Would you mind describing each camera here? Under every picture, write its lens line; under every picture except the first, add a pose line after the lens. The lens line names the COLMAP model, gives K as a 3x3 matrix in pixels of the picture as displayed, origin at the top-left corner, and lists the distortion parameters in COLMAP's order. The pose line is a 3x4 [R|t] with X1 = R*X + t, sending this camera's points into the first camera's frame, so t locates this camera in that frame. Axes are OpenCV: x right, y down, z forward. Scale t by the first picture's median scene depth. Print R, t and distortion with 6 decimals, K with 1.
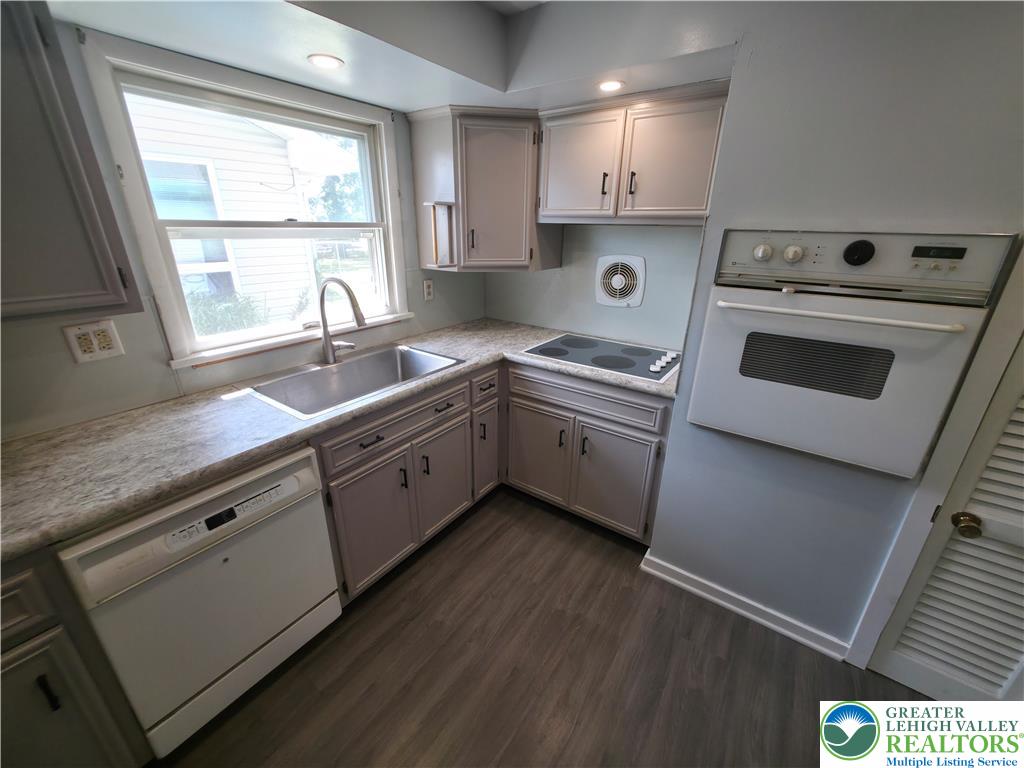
lens RADIAL K [[409.4, 0, 513.3], [0, 409.4, 386.4], [0, 0, 1]] dist [-0.001659, 0.000109]
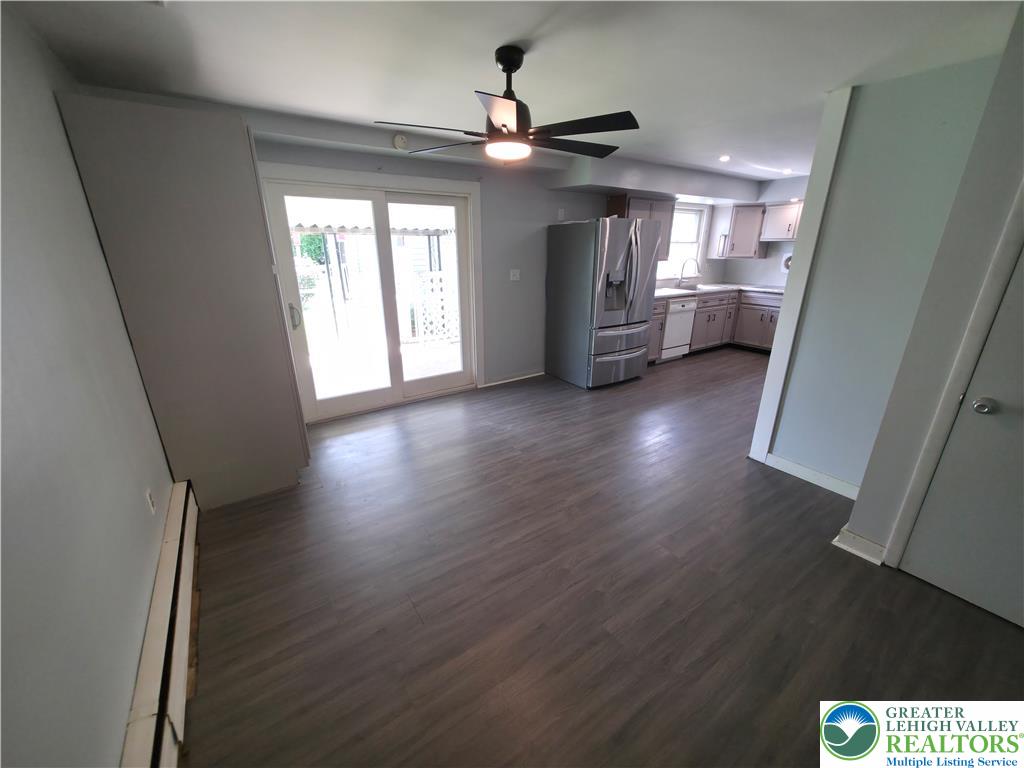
lens RADIAL K [[409.4, 0, 514.1], [0, 409.4, 386.0], [0, 0, 1]] dist [-0.001659, 0.000109]
pose [[0.937396, 0.102058, -0.332976, -0.553888], [-0.118175, 0.992585, -0.028457, 0.986280], [0.327603, 0.066025, 0.942506, -2.425939]]
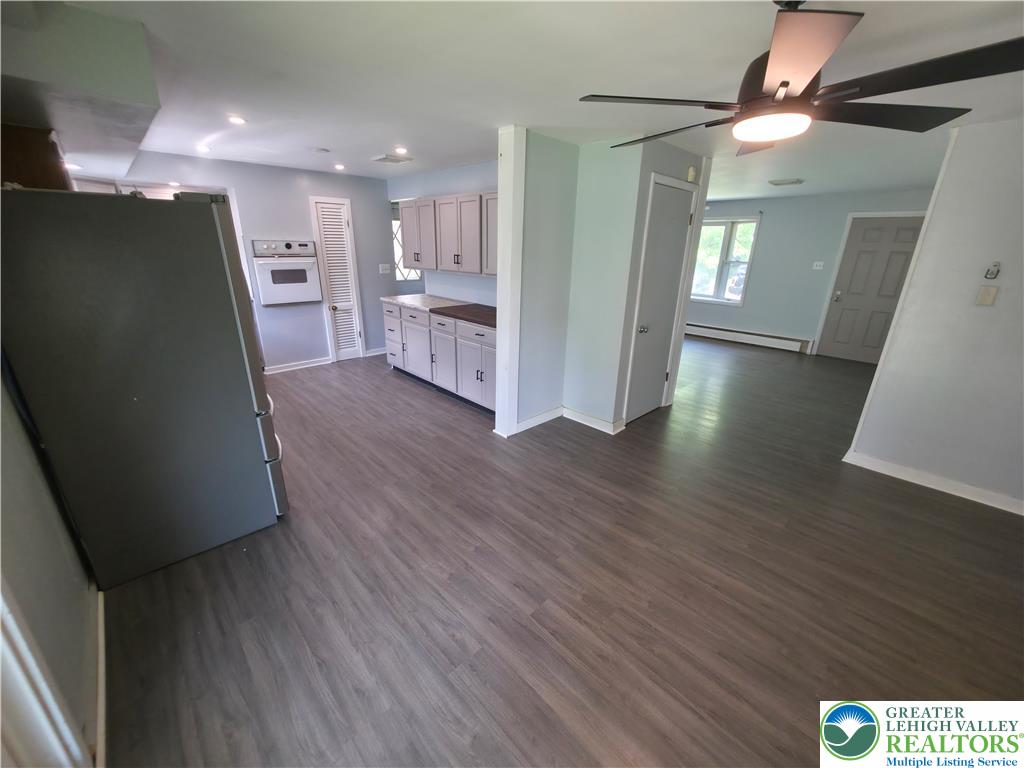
lens RADIAL K [[409.4, 0, 509.6], [0, 409.4, 384.2], [0, 0, 1]] dist [-0.001659, 0.000109]
pose [[0.200634, -0.327941, 0.923147, -1.852305], [0.344058, 0.905871, 0.247028, 0.425387], [-0.917262, 0.268054, 0.294579, -1.170352]]
